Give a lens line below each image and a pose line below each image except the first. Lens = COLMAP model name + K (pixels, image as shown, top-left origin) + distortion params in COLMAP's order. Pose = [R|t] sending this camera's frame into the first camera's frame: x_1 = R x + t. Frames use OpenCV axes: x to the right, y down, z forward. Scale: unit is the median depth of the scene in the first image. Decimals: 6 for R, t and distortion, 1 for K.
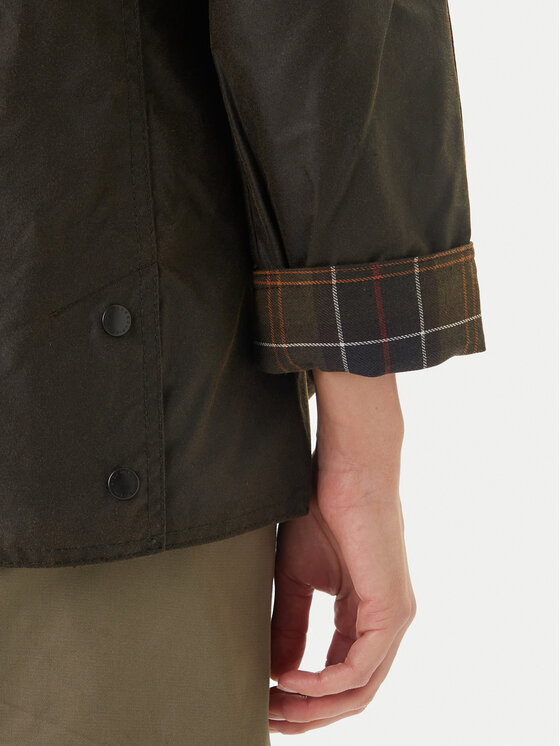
lens RADIAL K [[1042.4, 0, 278.9], [0, 1042.4, 373.1], [0, 0, 1]] dist [0.013085, 0.000000]
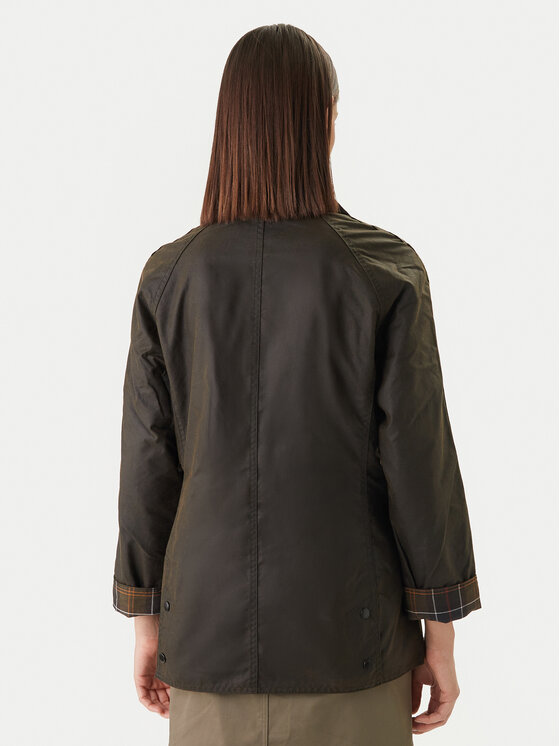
lens RADIAL K [[677.4, 0, 304.2], [0, 677.4, 374.3], [0, 0, 1]] dist [-0.013132, -0.014297]
pose [[0.999398, -0.033876, 0.007512, -0.315732], [0.033998, 0.999281, -0.016809, -0.706256], [-0.006937, 0.017055, 0.999830, -0.991067]]
